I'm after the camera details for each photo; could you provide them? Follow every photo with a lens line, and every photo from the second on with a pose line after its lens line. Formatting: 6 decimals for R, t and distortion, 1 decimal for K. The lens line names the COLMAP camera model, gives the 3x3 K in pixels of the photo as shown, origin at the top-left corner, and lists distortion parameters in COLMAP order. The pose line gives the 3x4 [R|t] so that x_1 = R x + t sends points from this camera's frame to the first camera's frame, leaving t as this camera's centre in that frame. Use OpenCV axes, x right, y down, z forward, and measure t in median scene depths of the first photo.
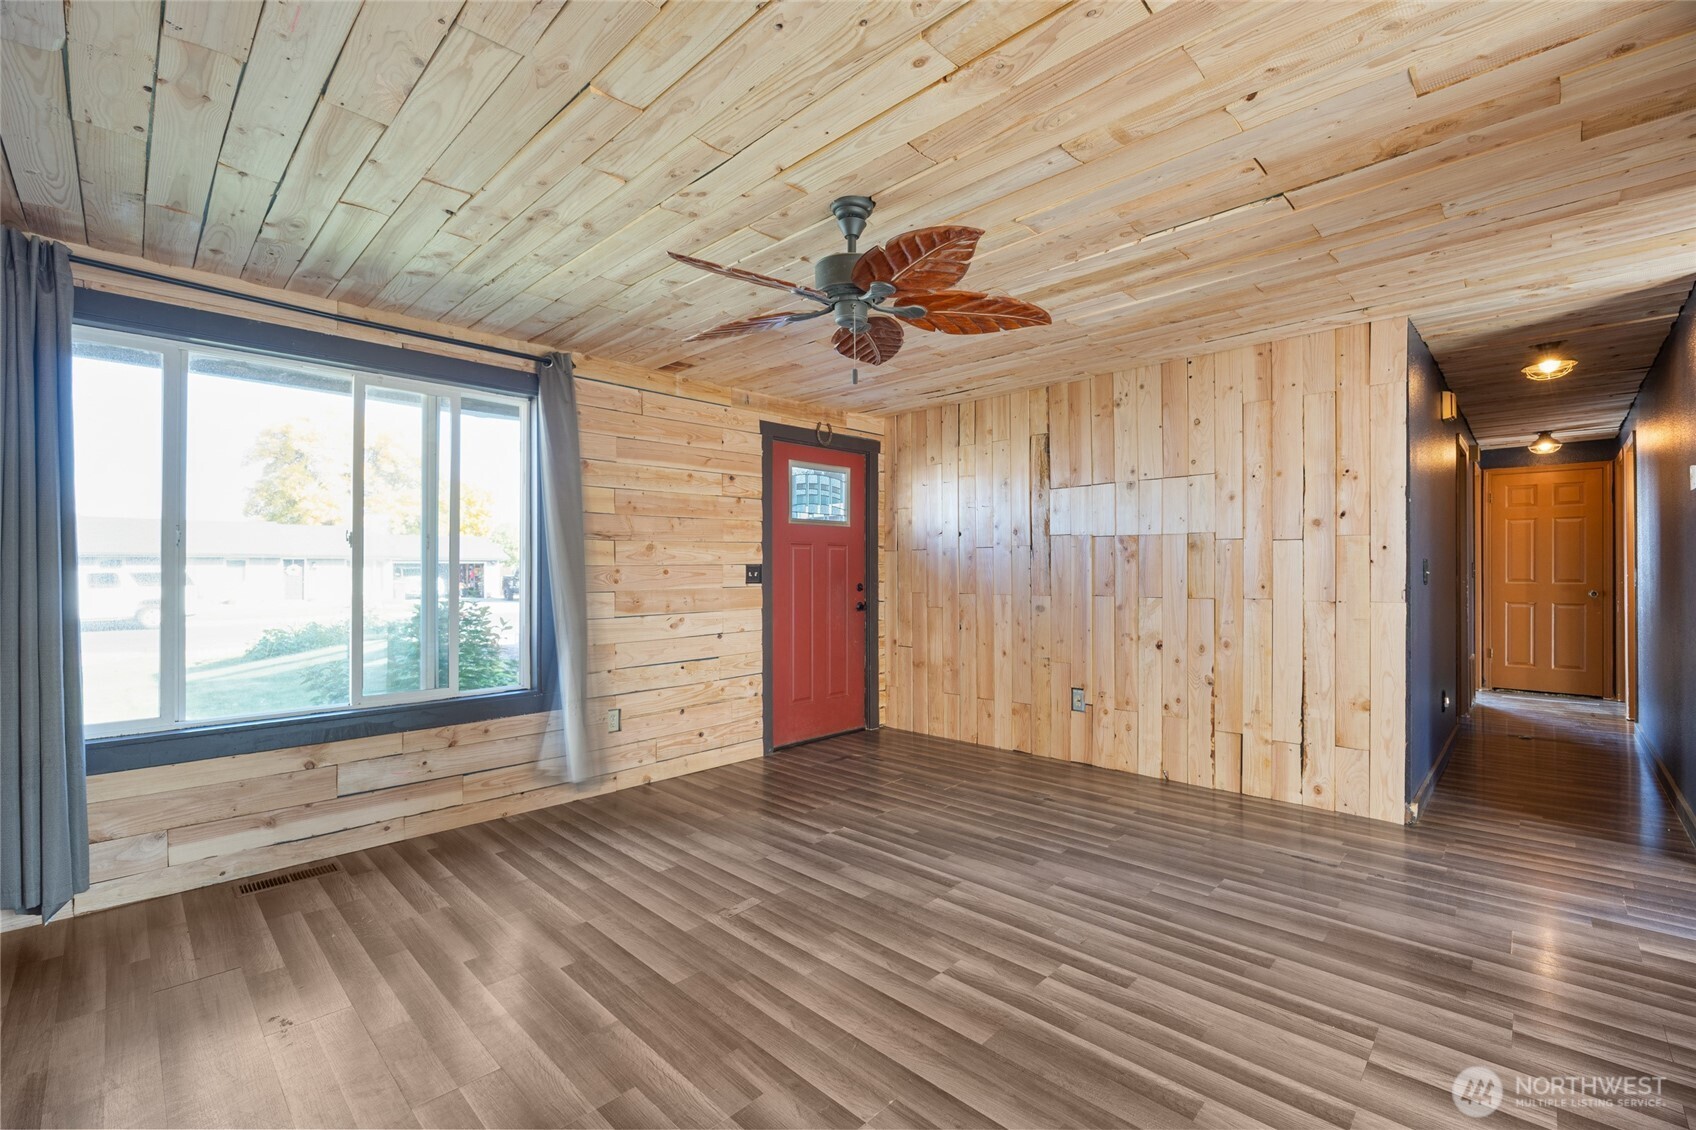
lens RADIAL K [[726.0, 0, 855.3], [0, 726.0, 569.8], [0, 0, 1]] dist [-0.019127, 0.001740]
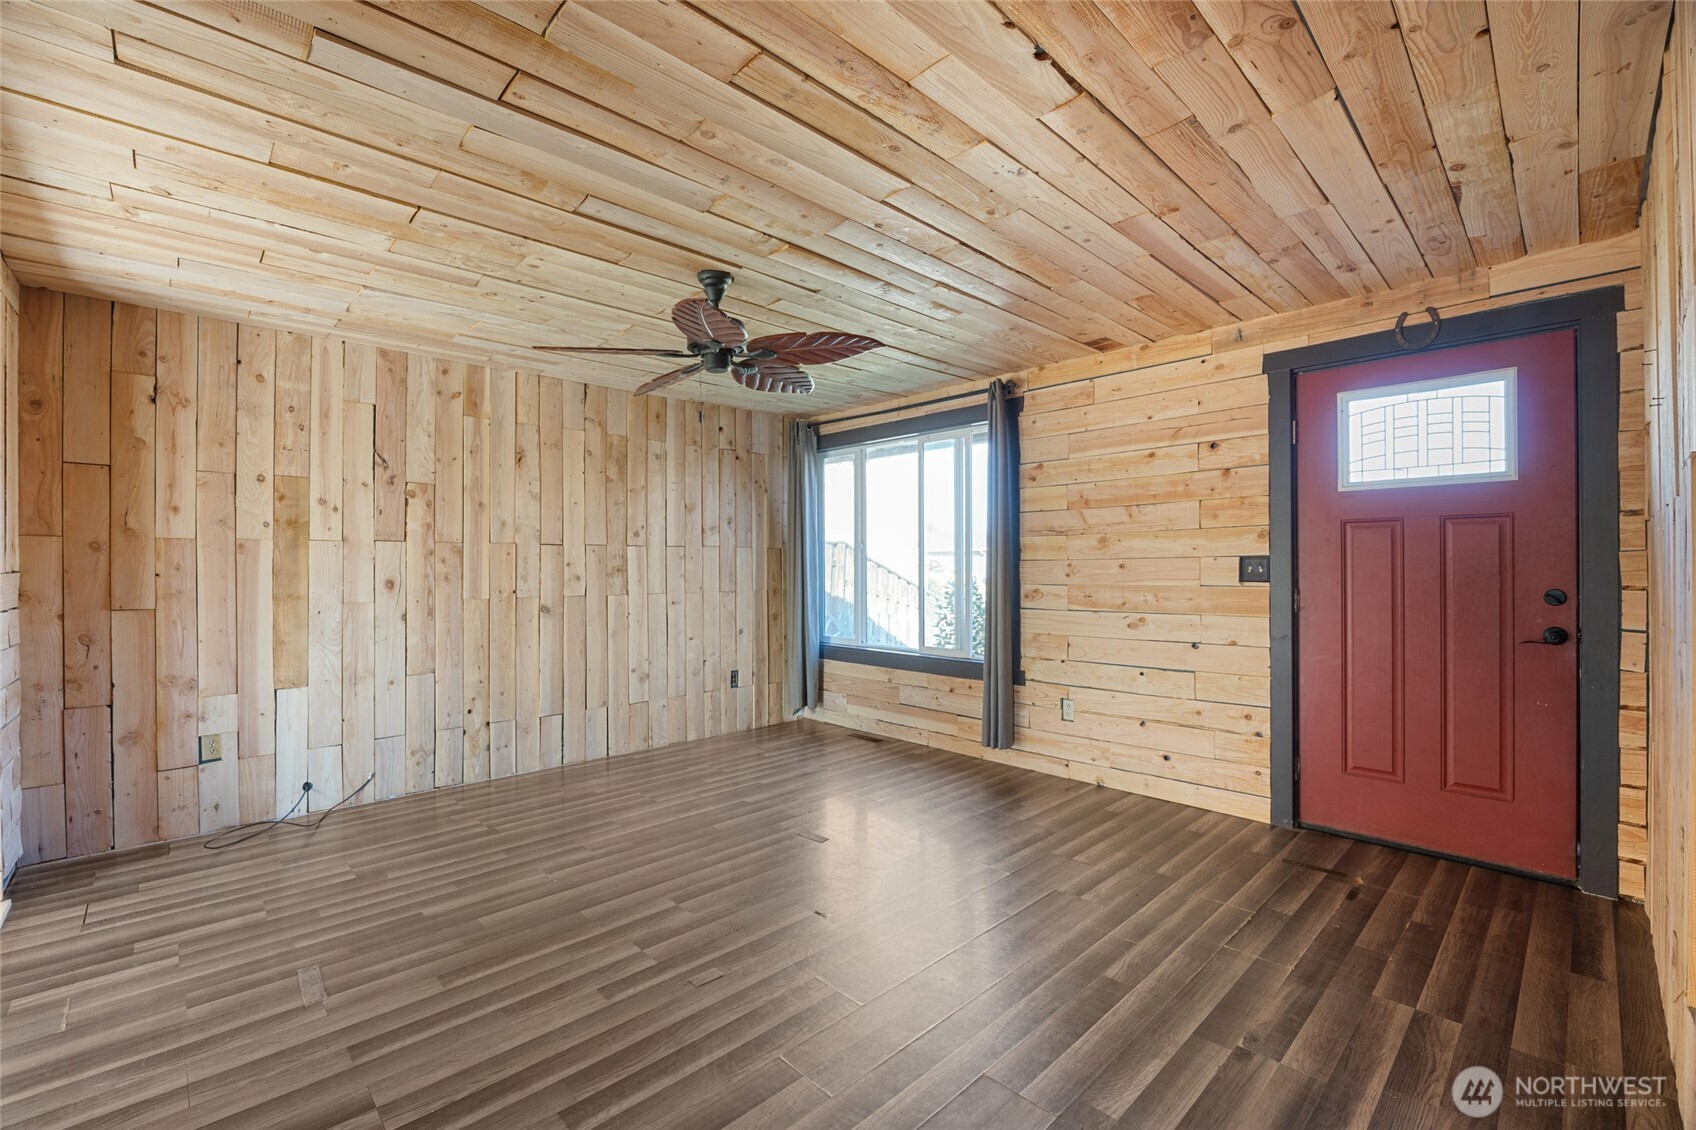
lens RADIAL K [[726.0, 0, 844.6], [0, 726.0, 565.0], [0, 0, 1]] dist [-0.019127, 0.001740]
pose [[-0.043760, 0.004827, -0.999030, 0.652115], [0.006073, 0.999971, 0.004565, -0.004332], [0.999024, -0.005867, -0.043788, 0.668631]]
